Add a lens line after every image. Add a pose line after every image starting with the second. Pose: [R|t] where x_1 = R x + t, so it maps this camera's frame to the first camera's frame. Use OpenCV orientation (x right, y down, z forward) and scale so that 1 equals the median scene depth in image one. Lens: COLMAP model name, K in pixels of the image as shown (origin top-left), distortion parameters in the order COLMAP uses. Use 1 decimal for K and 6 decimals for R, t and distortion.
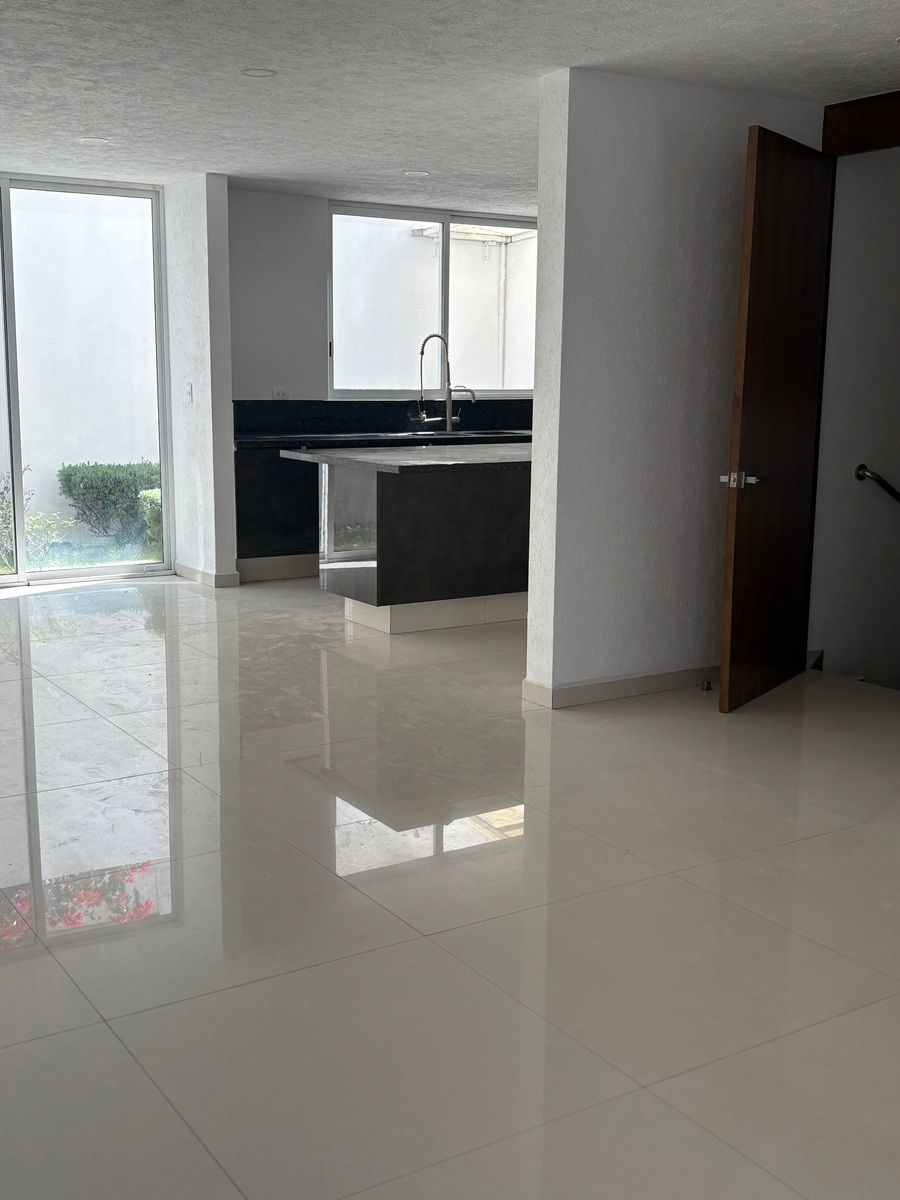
lens RADIAL K [[1316.8, 0, 447.8], [0, 1316.8, 624.4], [0, 0, 1]] dist [0.002344, -0.048653]
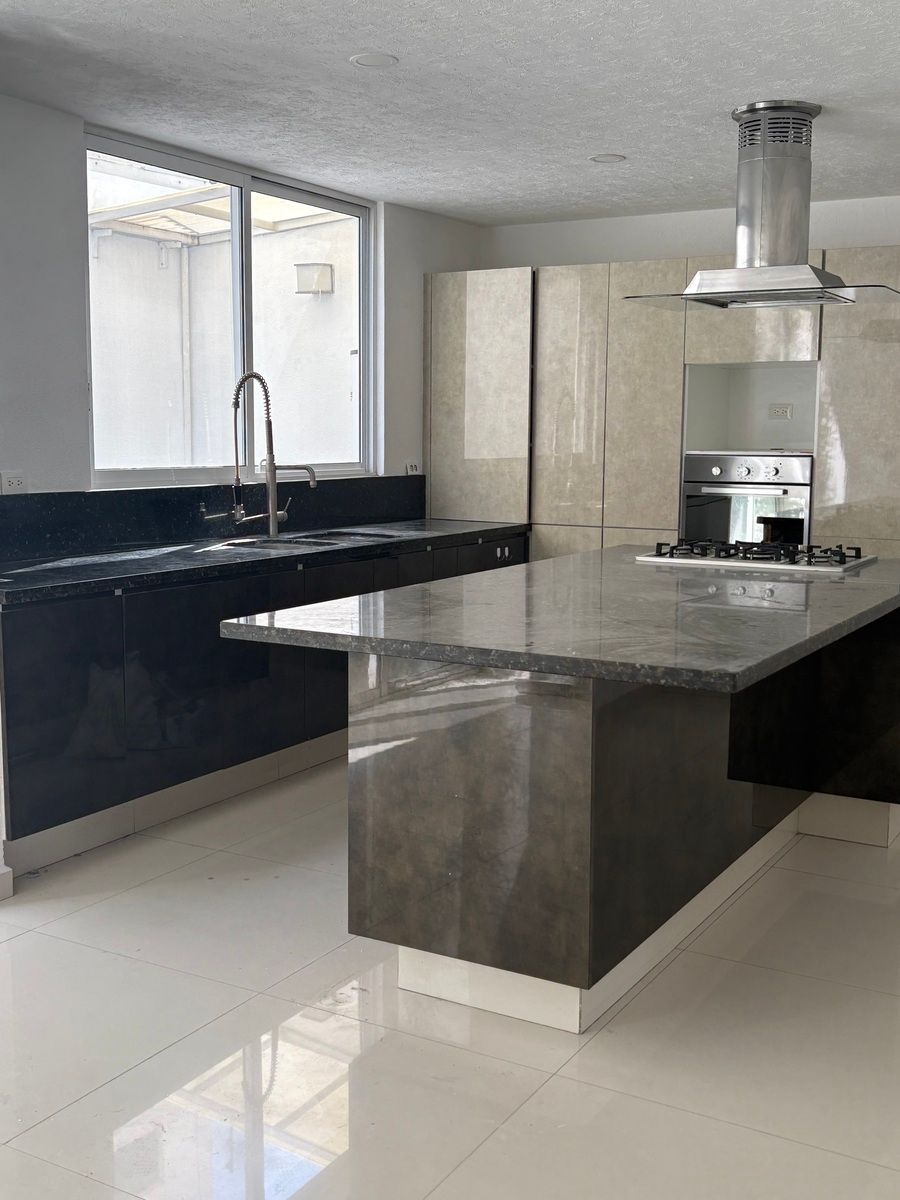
lens RADIAL K [[1308.8, 0, 446.9], [0, 1308.8, 578.9], [0, 0, 1]] dist [0.178014, -0.778693]
pose [[0.894781, -0.057092, 0.442840, -0.234712], [0.089446, 0.994607, -0.052504, -0.109017], [-0.437454, 0.086590, 0.895062, 0.535004]]
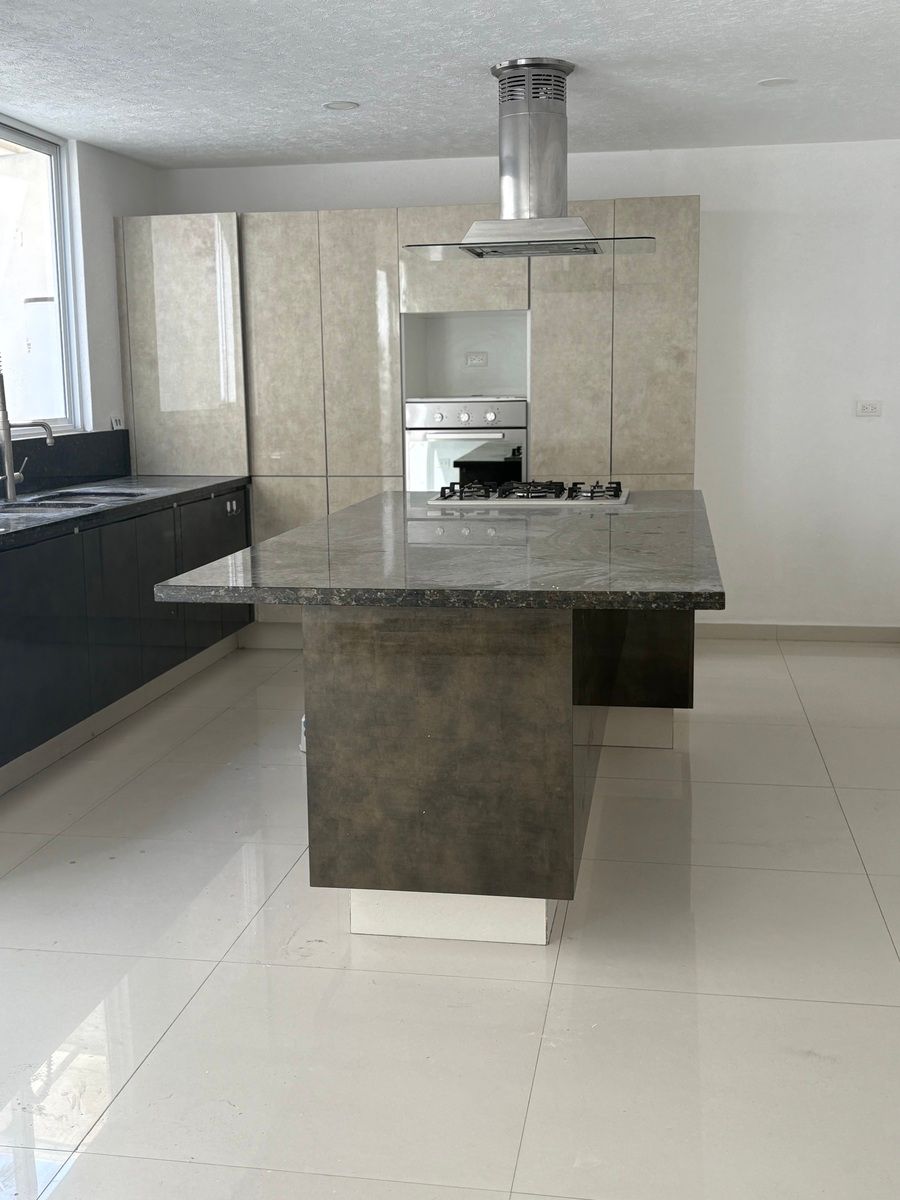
lens RADIAL K [[1303.5, 0, 431.6], [0, 1303.5, 603.4], [0, 0, 1]] dist [0.187181, -0.910012]
pose [[0.681637, -0.143463, 0.717488, -0.341080], [0.160535, 0.986020, 0.044643, -0.122523], [-0.713862, 0.084752, 0.695139, 0.608408]]
